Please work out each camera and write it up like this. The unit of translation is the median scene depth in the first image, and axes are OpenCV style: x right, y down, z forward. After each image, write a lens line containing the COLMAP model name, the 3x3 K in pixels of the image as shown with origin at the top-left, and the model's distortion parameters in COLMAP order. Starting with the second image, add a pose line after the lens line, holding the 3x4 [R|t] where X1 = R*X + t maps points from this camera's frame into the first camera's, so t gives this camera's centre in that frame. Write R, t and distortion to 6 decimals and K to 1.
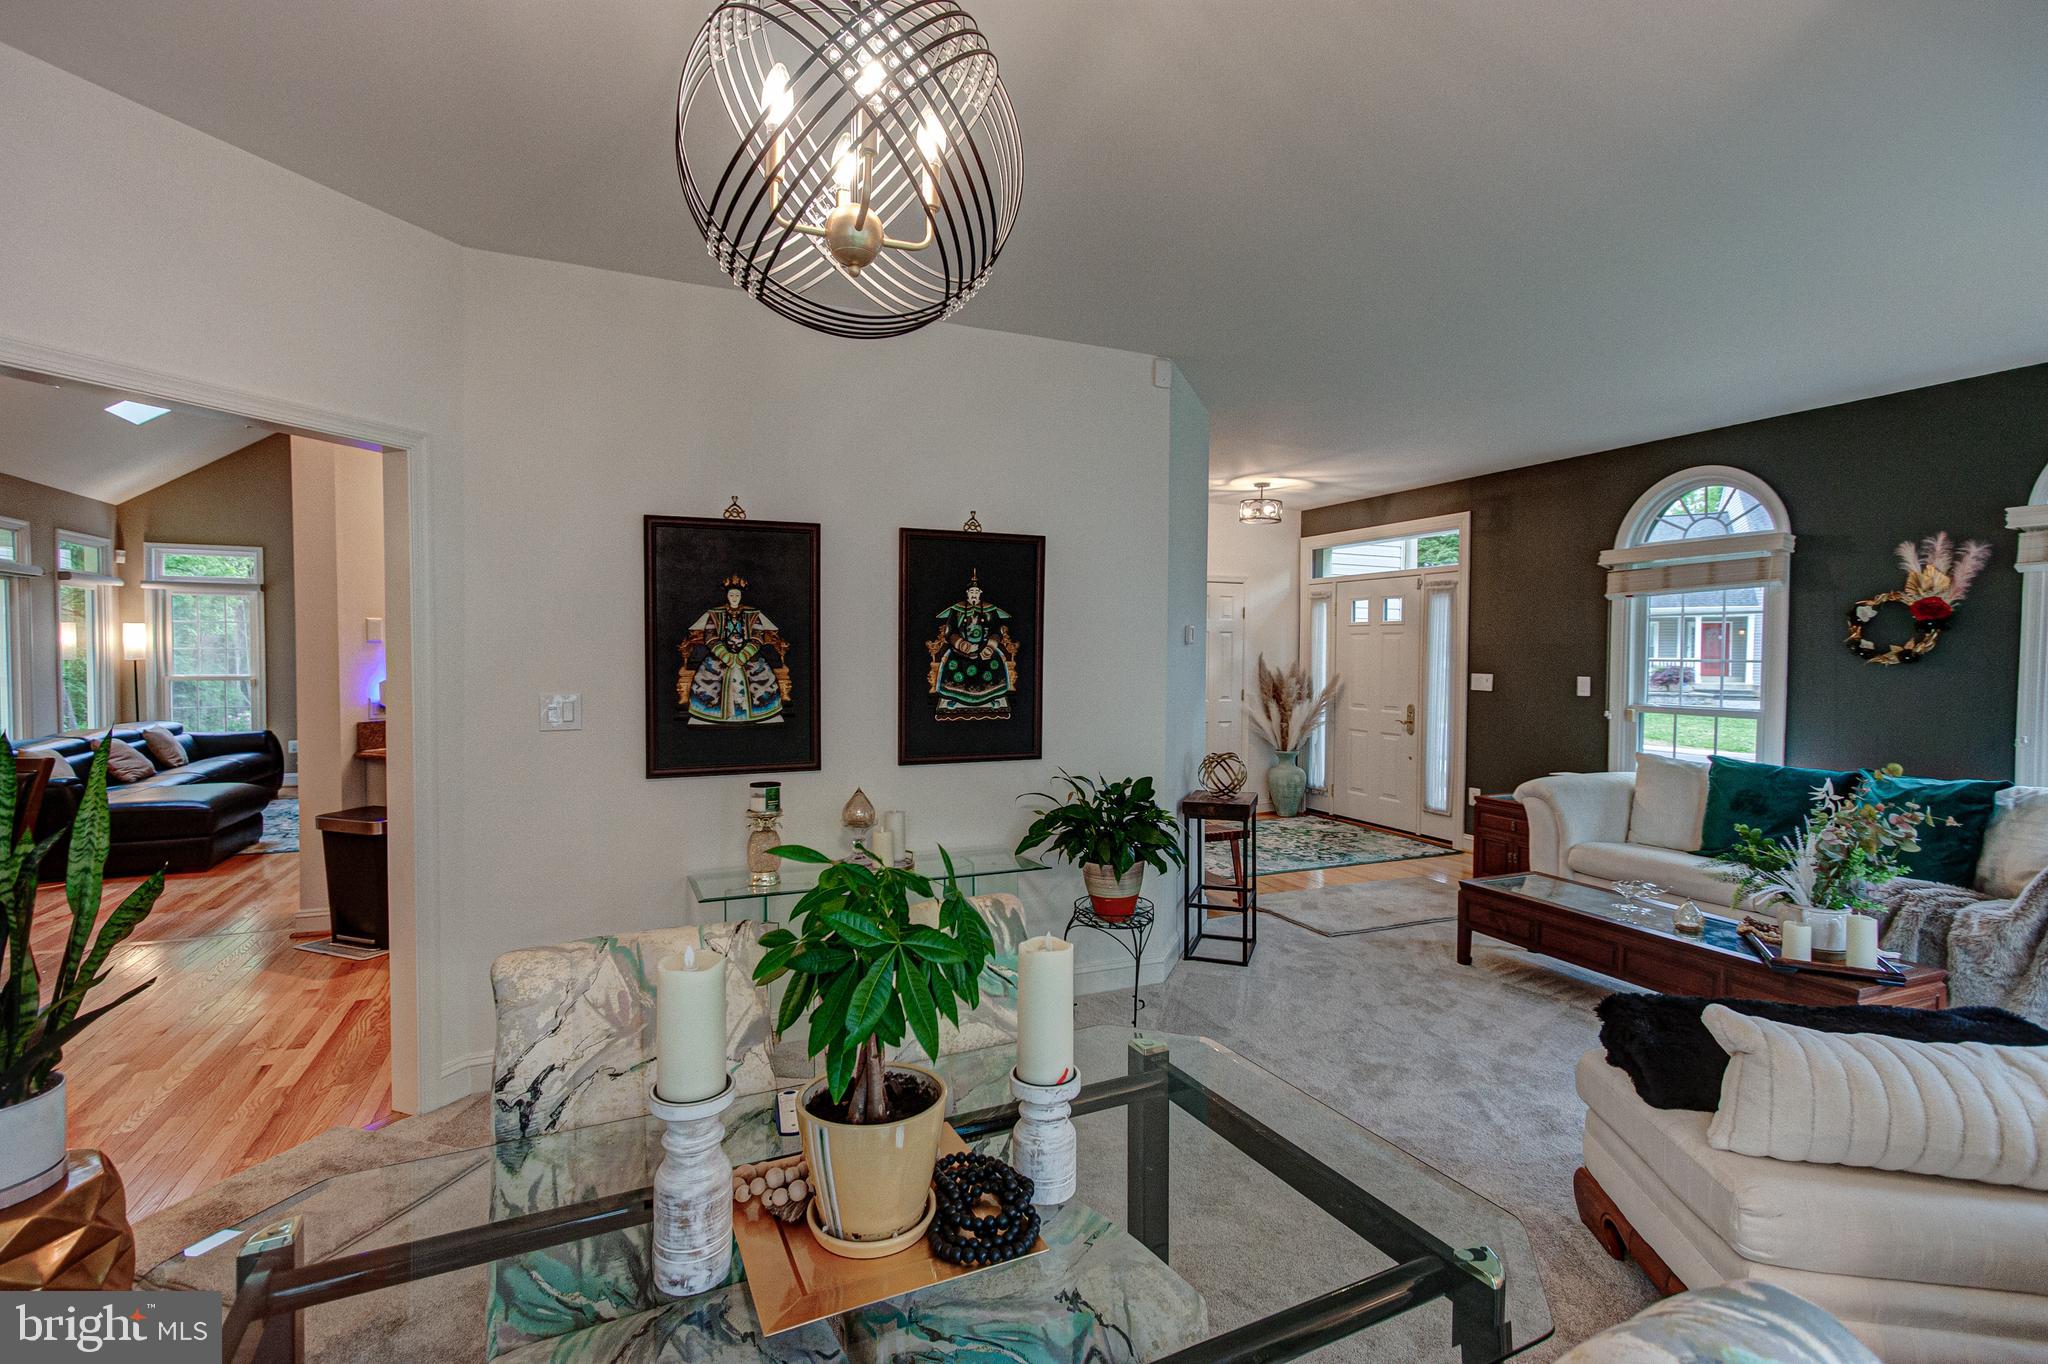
lens RADIAL K [[931.5, 0, 1014.2], [0, 931.5, 681.5], [0, 0, 1]] dist [0.004450, 0.001512]
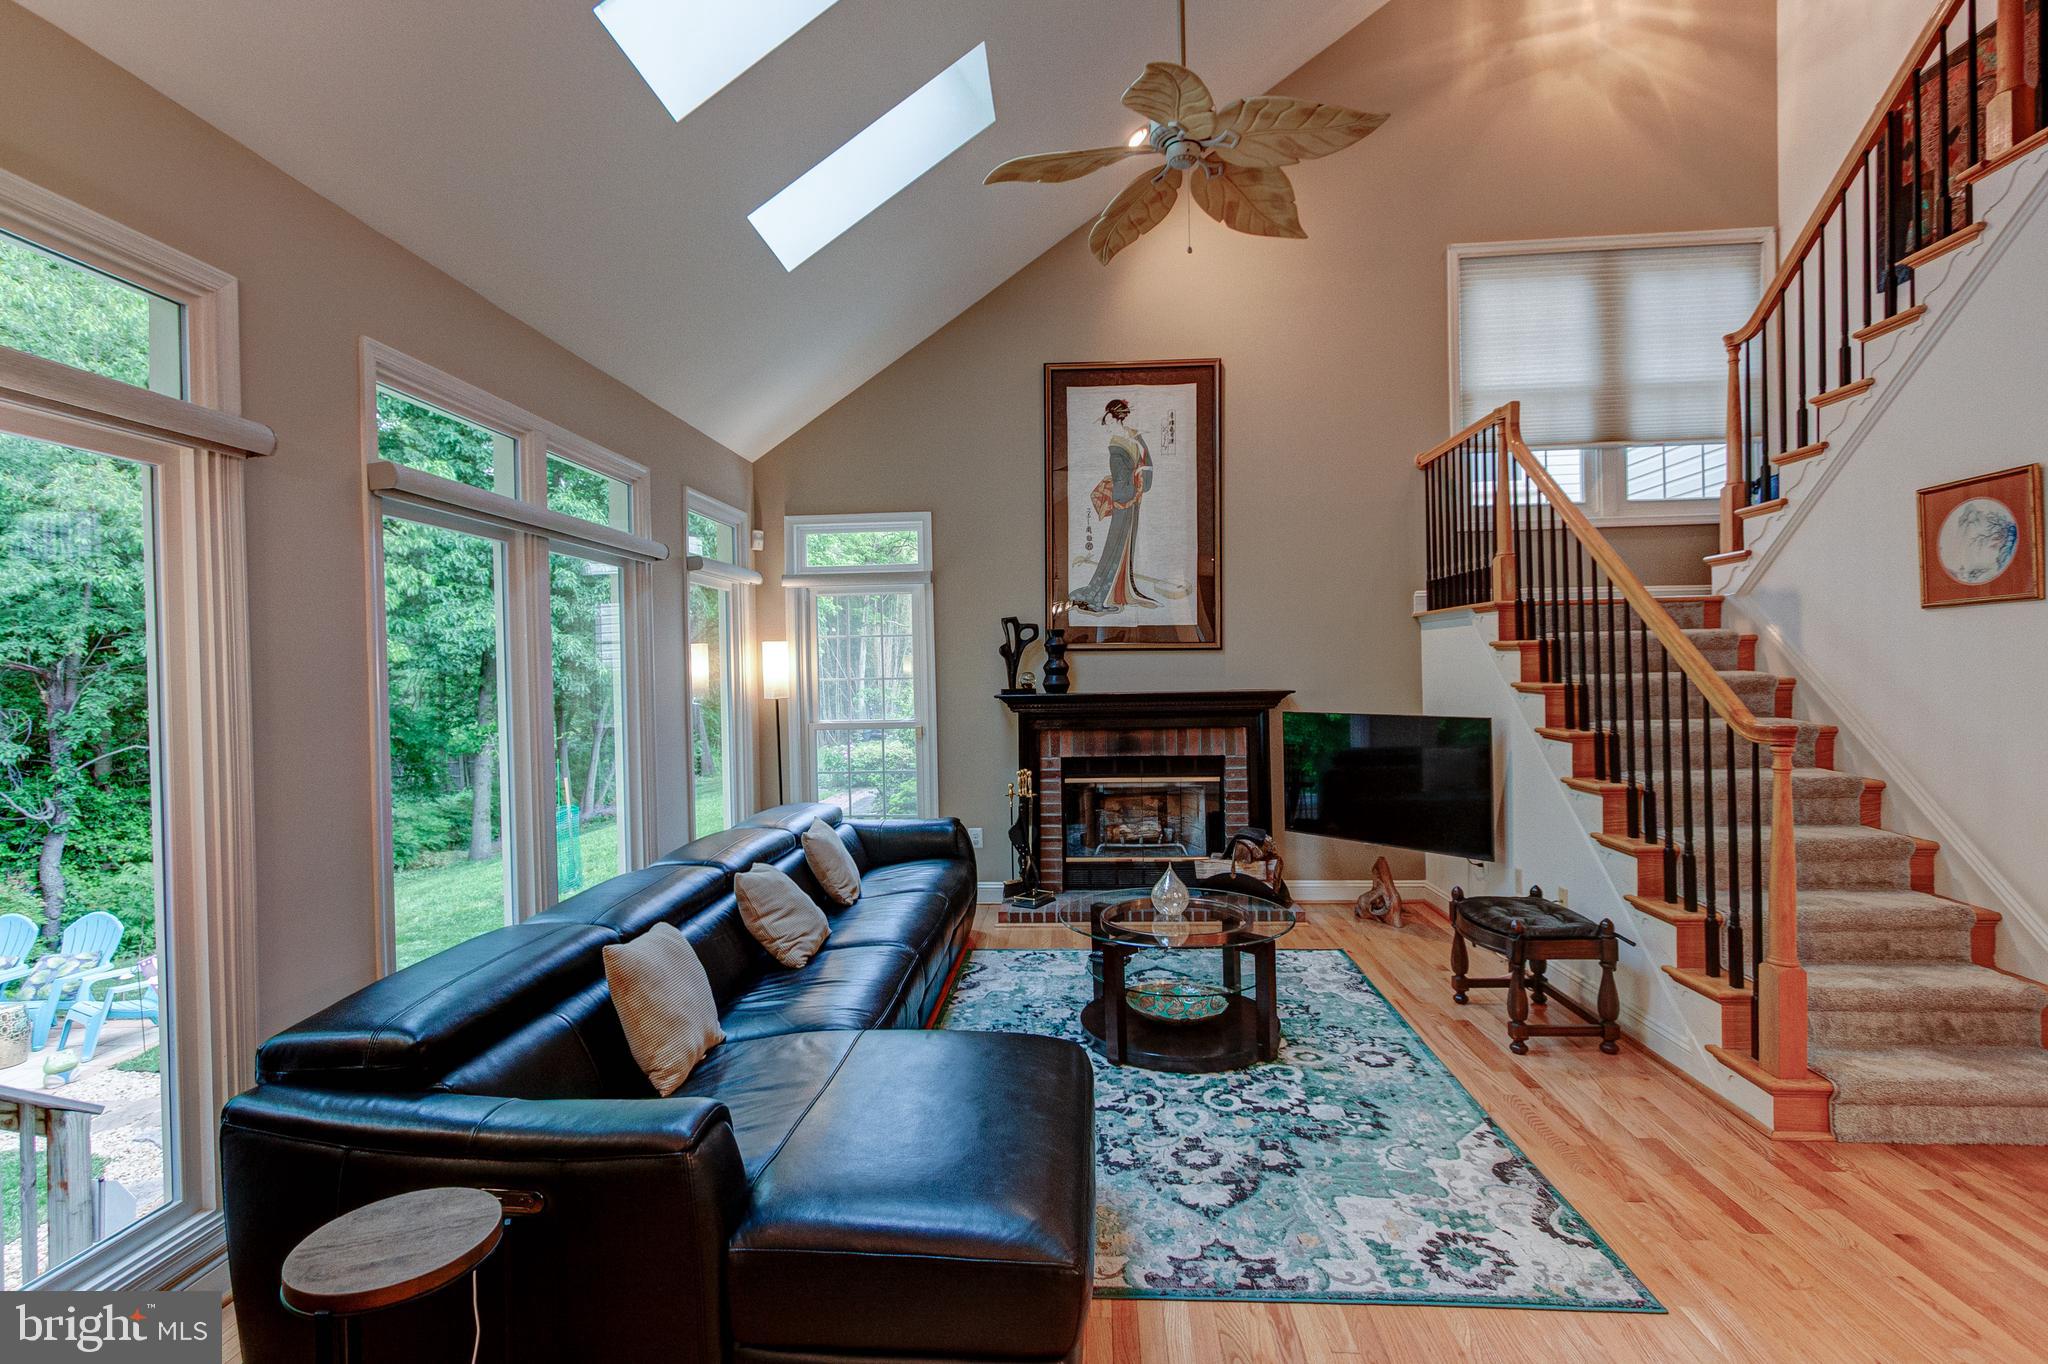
lens RADIAL K [[971.7, 0, 1008.7], [0, 971.7, 675.7], [0, 0, 1]] dist [0.005123, 0.001078]
pose [[0.884167, -0.022799, -0.466614, -0.492486], [0.011660, 0.999574, -0.026746, -0.019416], [0.467025, 0.018208, 0.884056, 0.491651]]
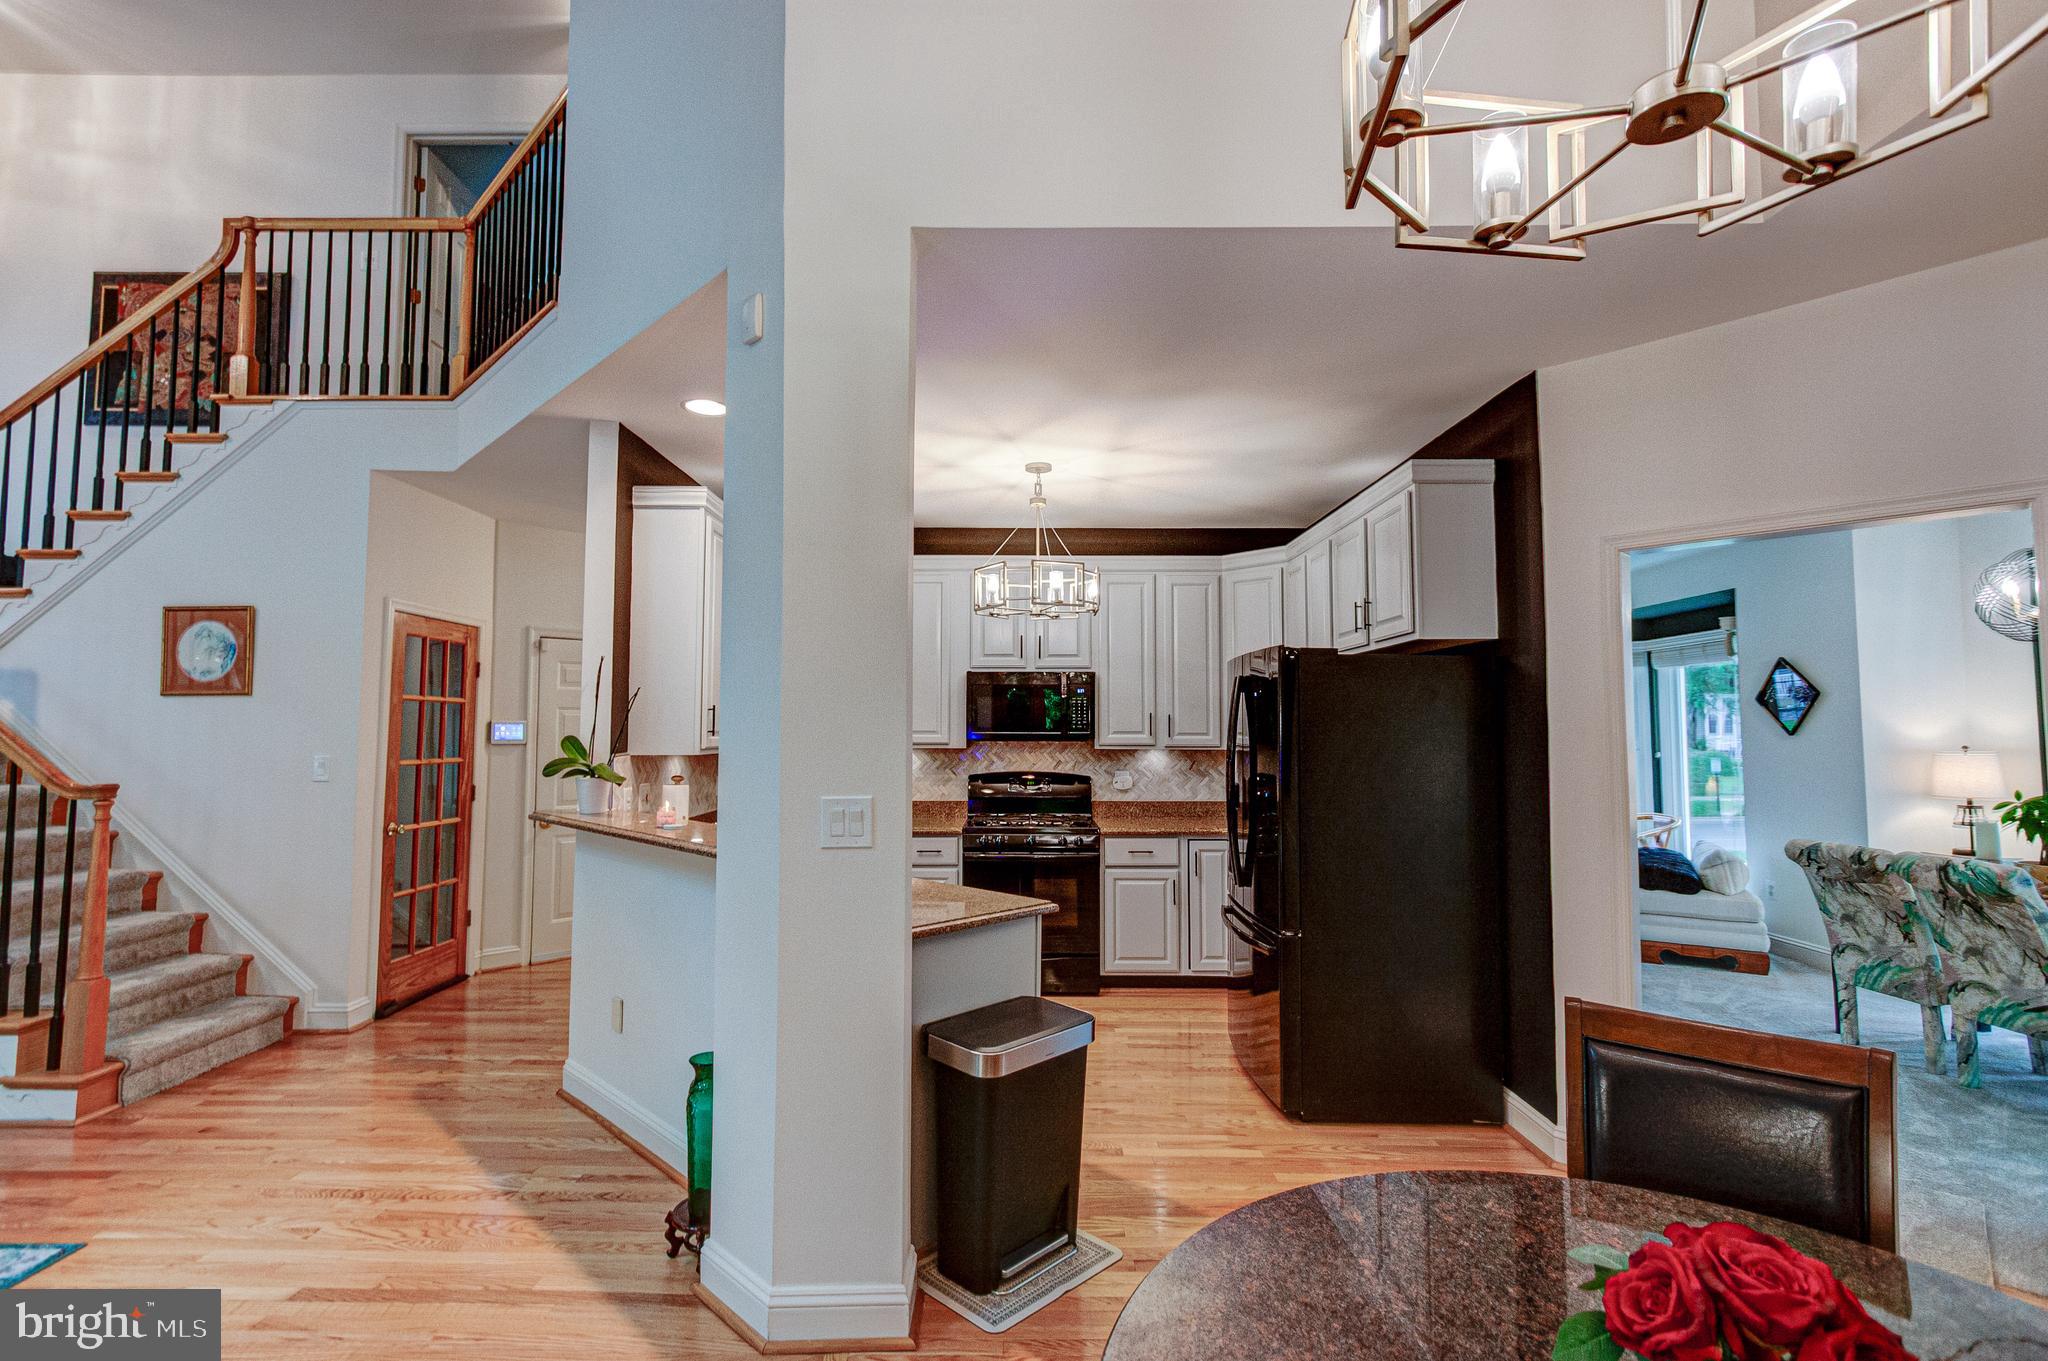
lens RADIAL K [[931.5, 0, 1004.6], [0, 931.5, 674.4], [0, 0, 1]] dist [0.004450, 0.001512]
pose [[0.413353, 0.049087, 0.909247, -0.622550], [0.029580, 0.997295, -0.067287, -0.016899], [-0.910090, 0.054709, 0.410783, 0.390789]]
